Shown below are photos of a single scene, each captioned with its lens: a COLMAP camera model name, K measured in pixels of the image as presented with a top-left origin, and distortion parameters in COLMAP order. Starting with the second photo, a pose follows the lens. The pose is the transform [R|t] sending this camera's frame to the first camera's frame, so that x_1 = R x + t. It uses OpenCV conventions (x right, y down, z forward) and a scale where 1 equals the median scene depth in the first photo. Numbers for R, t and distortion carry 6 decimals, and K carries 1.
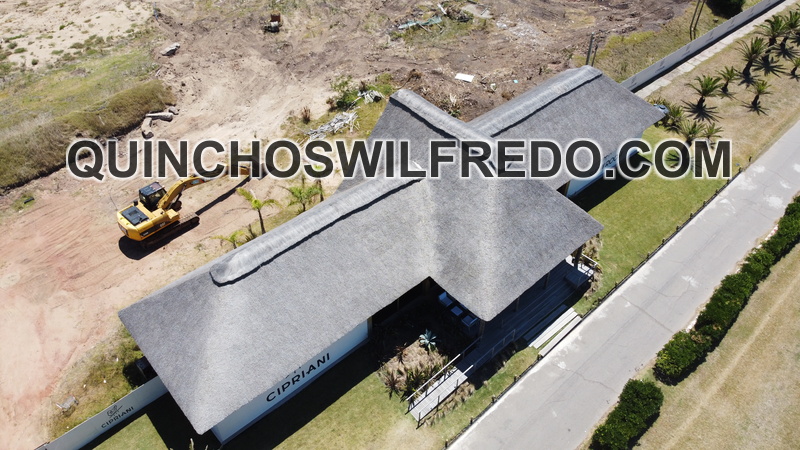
lens RADIAL K [[588.1, 0, 404.4], [0, 588.1, 226.2], [0, 0, 1]] dist [0.102224, -0.231579]
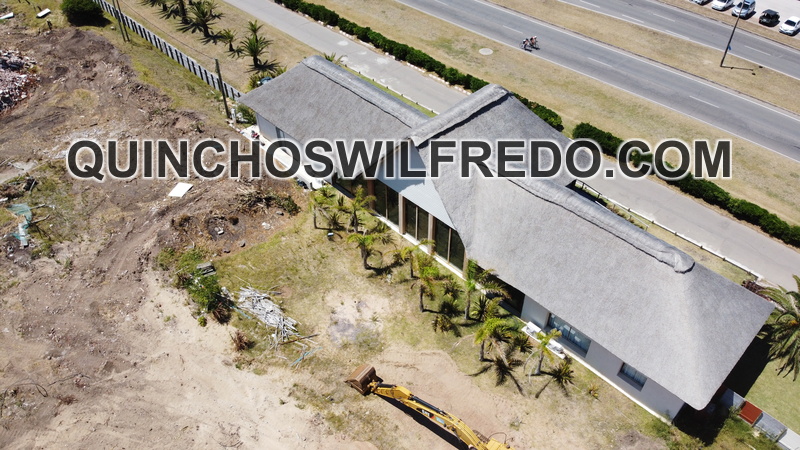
lens RADIAL K [[588.1, 0, 404.4], [0, 588.1, 226.2], [0, 0, 1]] dist [0.102224, -0.231579]
pose [[-0.047982, -0.690431, 0.721805, -0.586220], [0.684945, 0.503229, 0.526888, -0.494629], [-0.727014, 0.519678, 0.448761, 0.500088]]
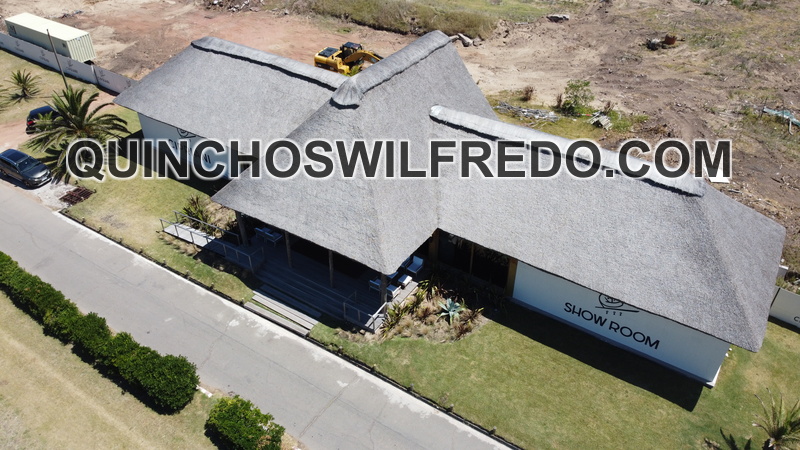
lens RADIAL K [[588.1, 0, 404.4], [0, 588.1, 226.2], [0, 0, 1]] dist [0.102224, -0.231579]
pose [[0.257117, 0.576160, -0.775842, 0.636882], [-0.666668, 0.686956, 0.289215, -0.190077], [0.699603, 0.442867, 0.560736, 0.442086]]
